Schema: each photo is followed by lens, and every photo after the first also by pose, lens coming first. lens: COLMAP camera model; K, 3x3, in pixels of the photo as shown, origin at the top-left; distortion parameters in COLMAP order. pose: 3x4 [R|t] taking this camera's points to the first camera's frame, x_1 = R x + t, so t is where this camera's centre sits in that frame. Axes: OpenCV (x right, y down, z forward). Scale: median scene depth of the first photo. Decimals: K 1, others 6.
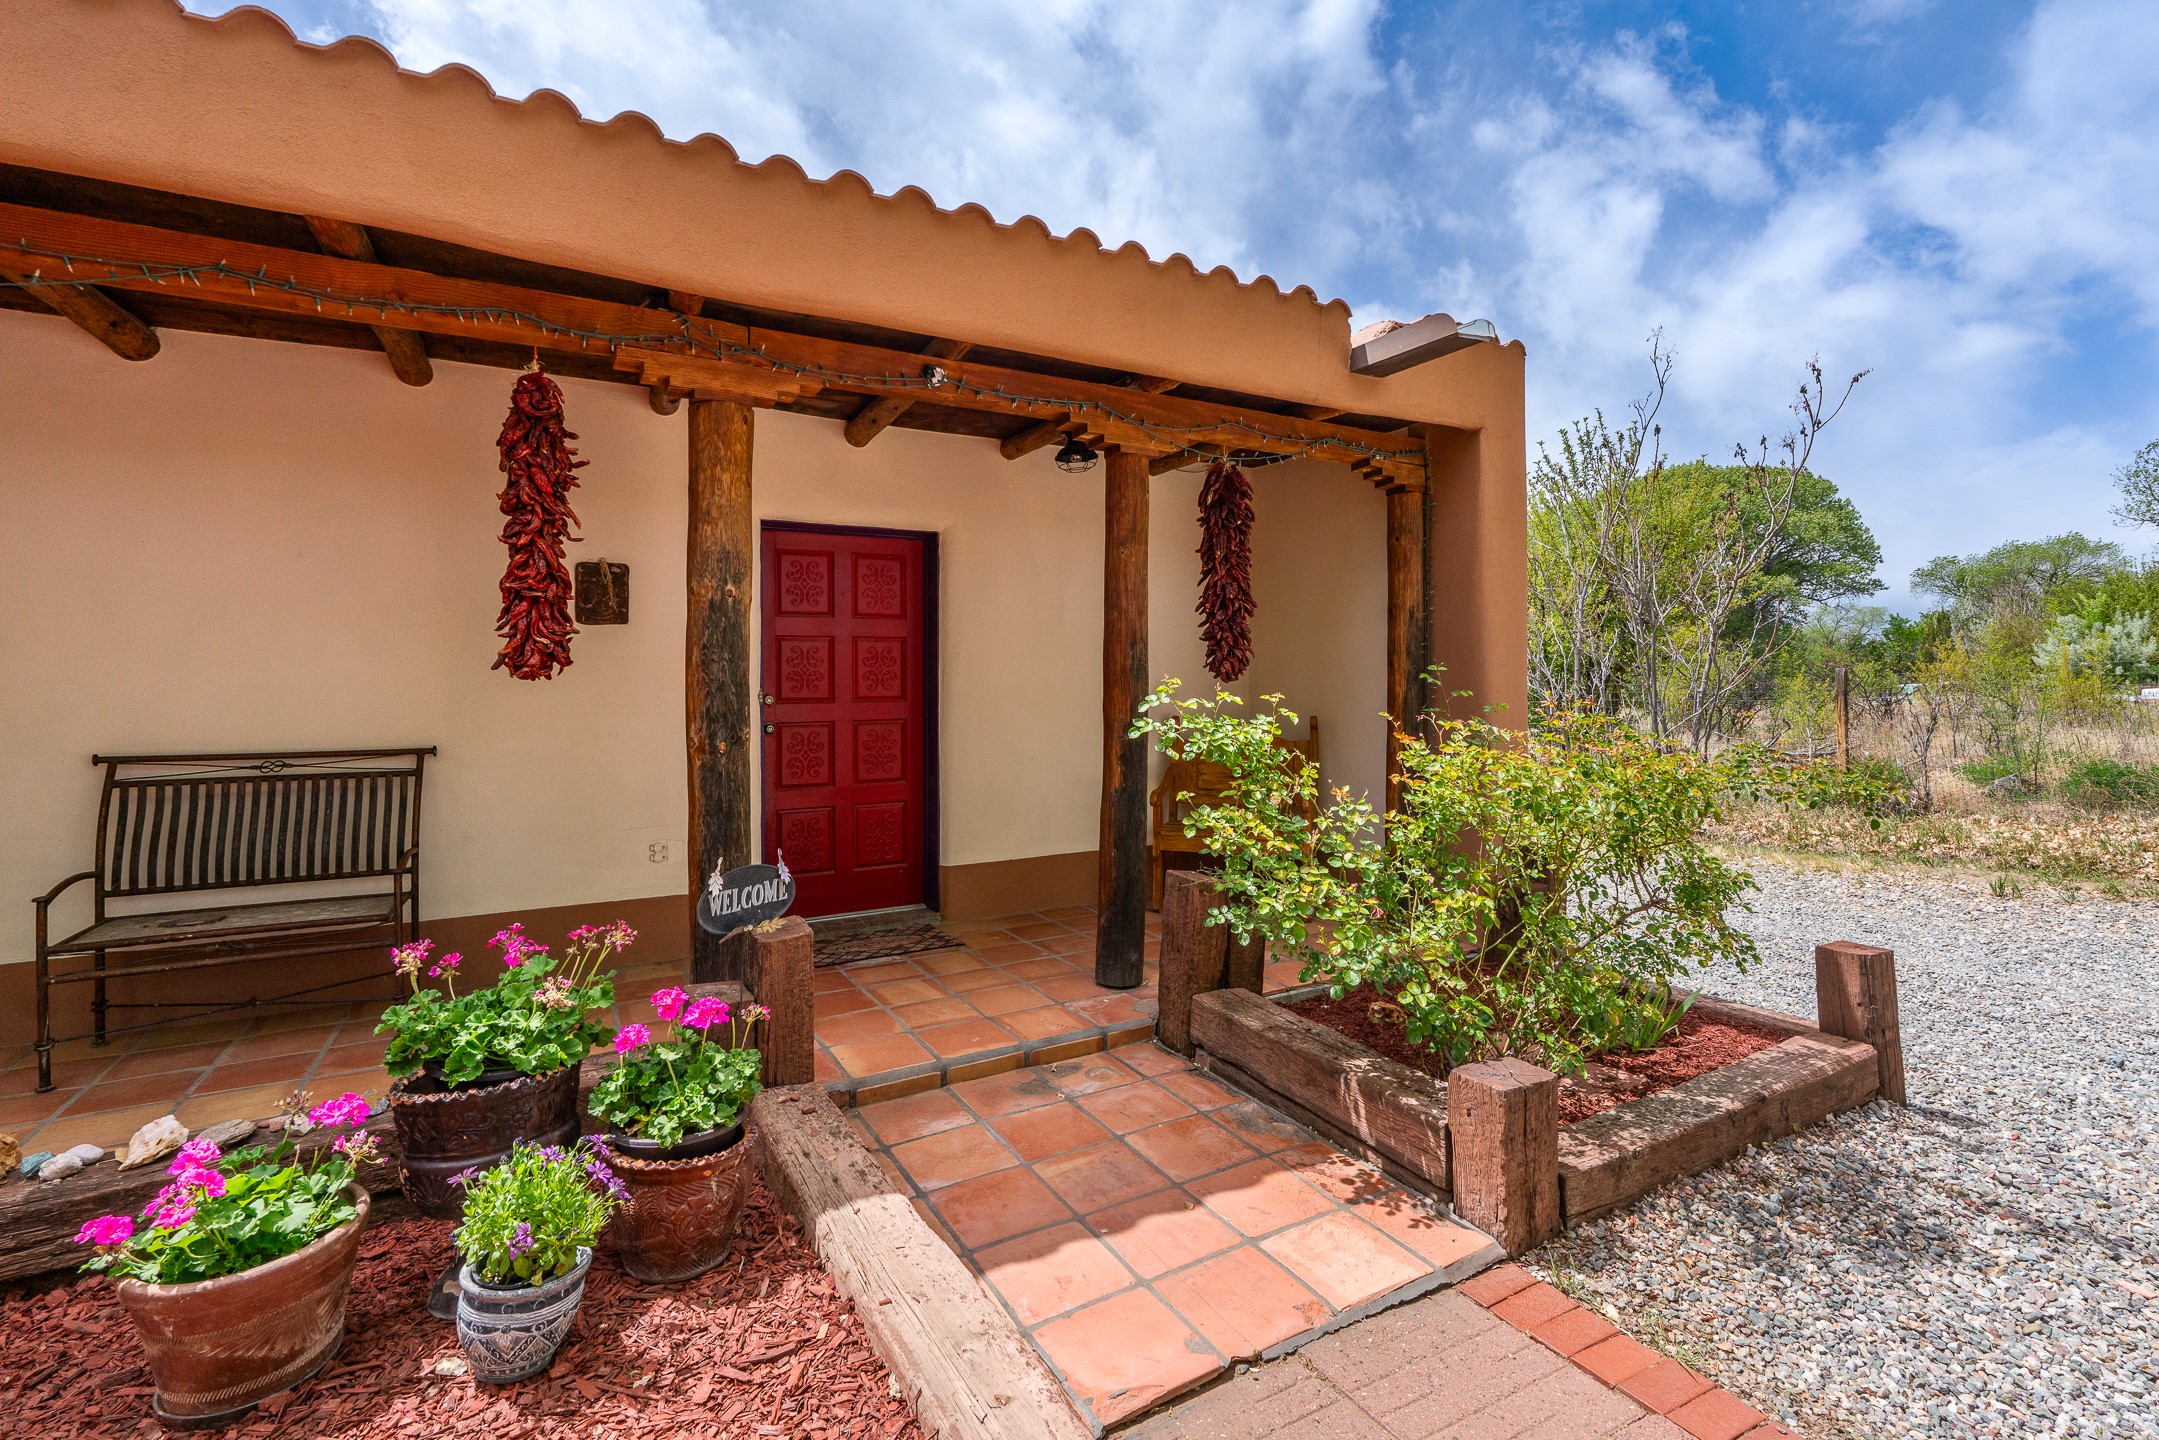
lens RADIAL K [[960.1, 0, 1050.3], [0, 960.1, 671.3], [0, 0, 1]] dist [-0.001746, -0.000682]
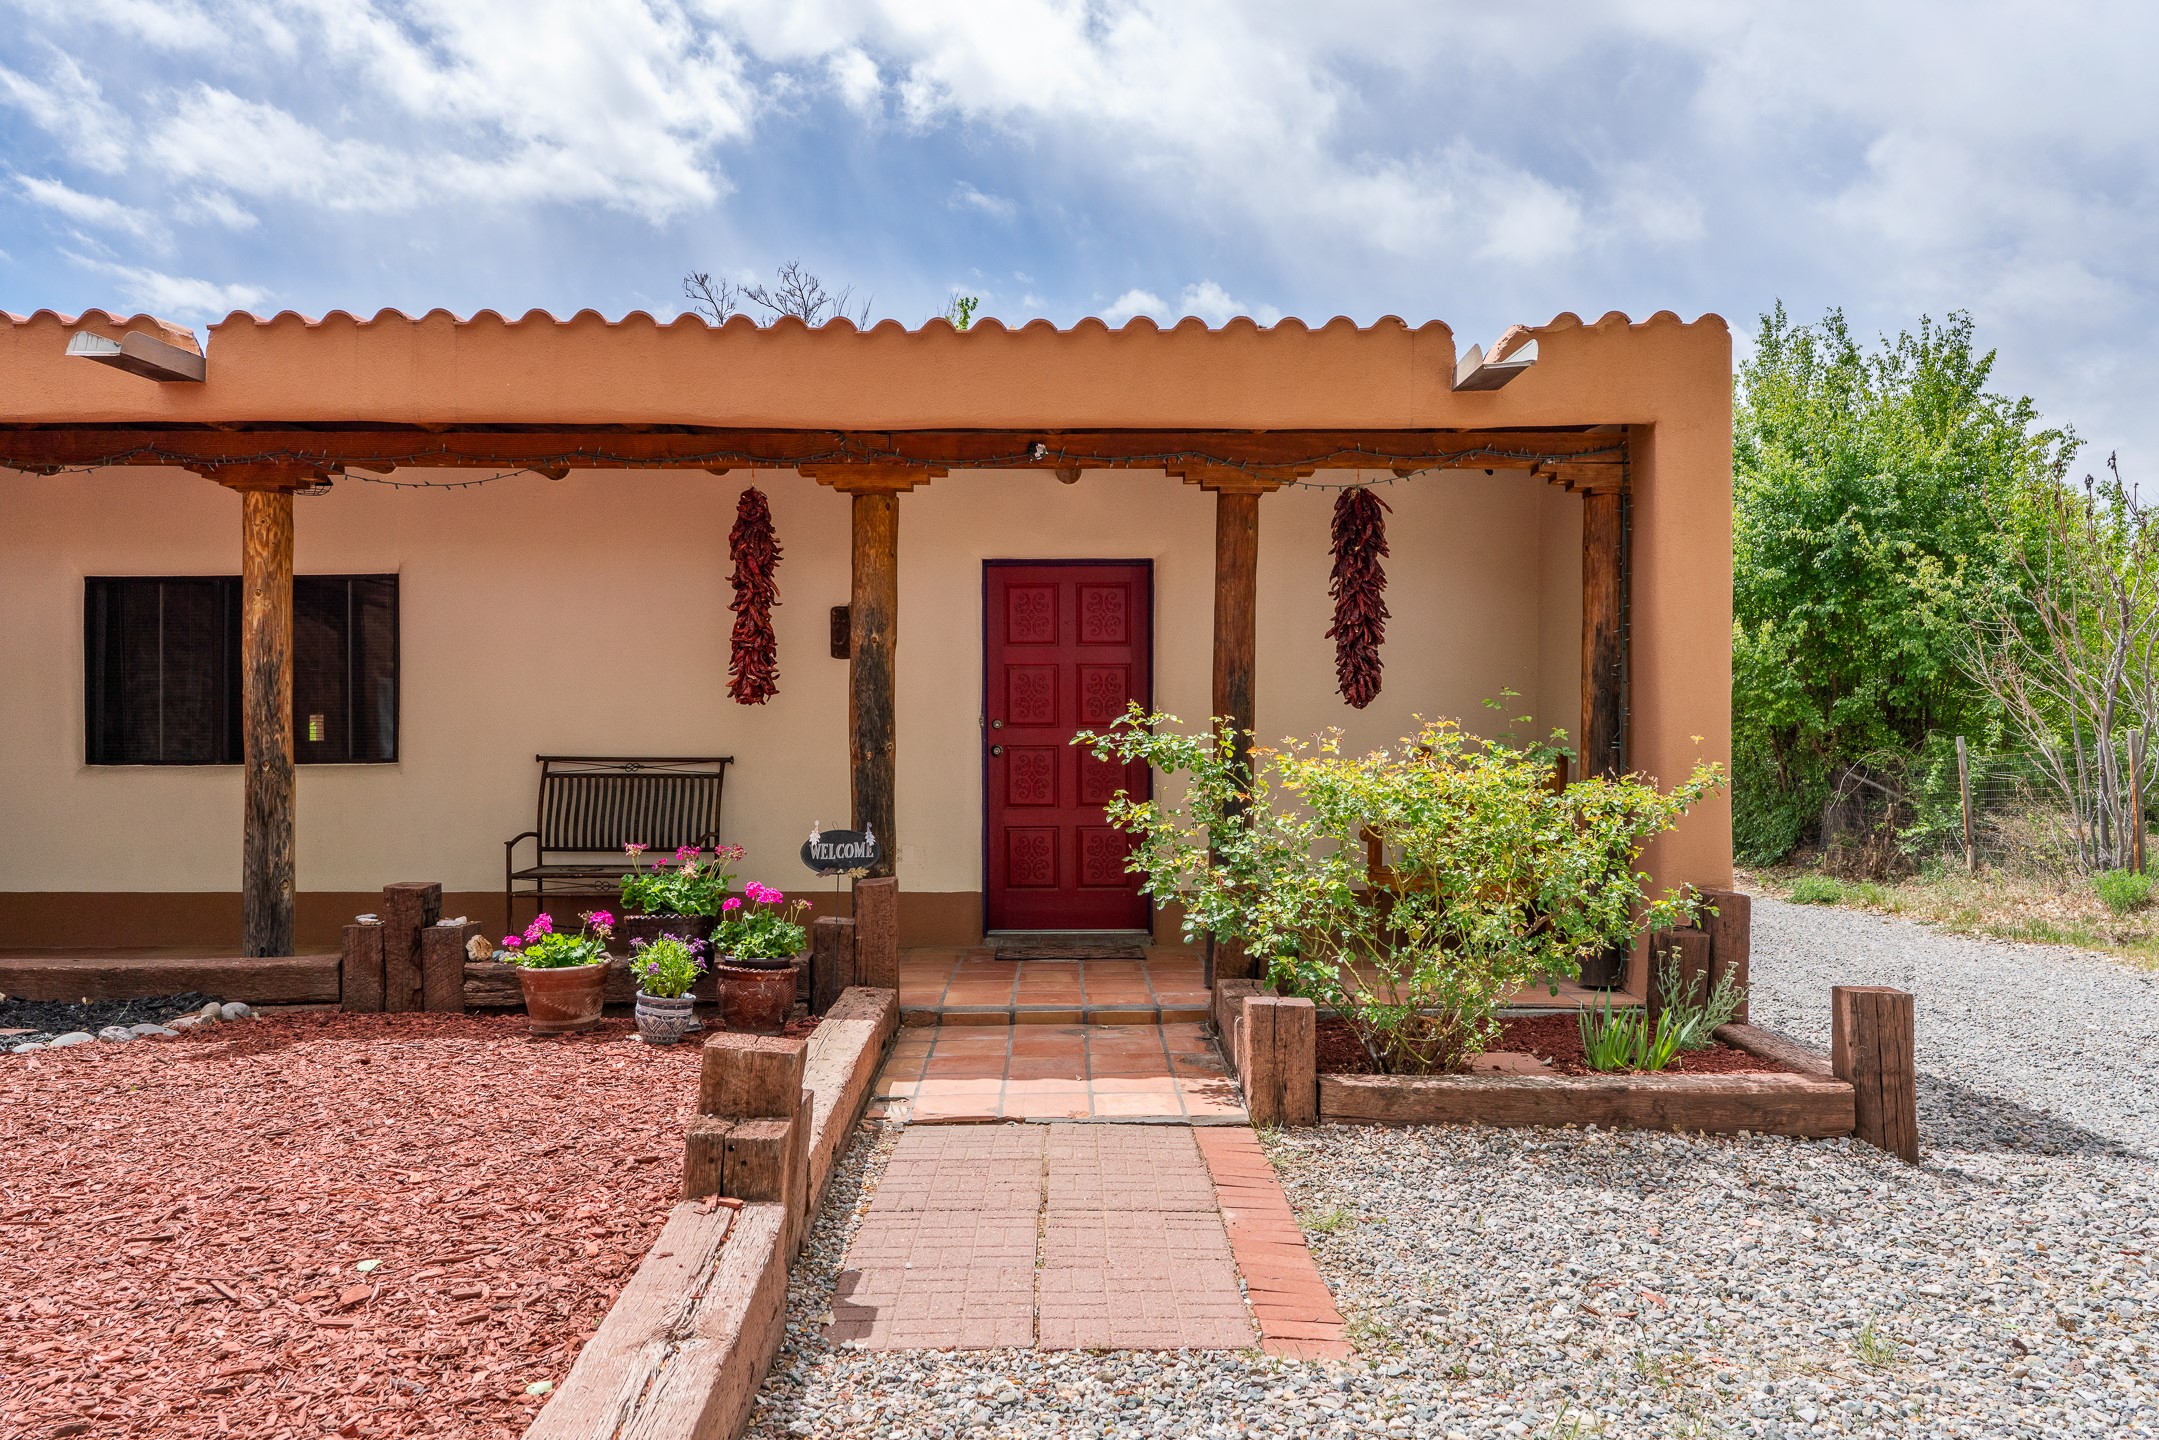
lens RADIAL K [[1722.8, 0, 1072.3], [0, 1722.8, 727.6], [0, 0, 1]] dist [0.008297, -0.017175]
pose [[0.864607, 0.006619, -0.502404, 1.032167], [0.003095, 0.999824, 0.018498, -0.002405], [0.502439, -0.017548, 0.864435, -0.868116]]
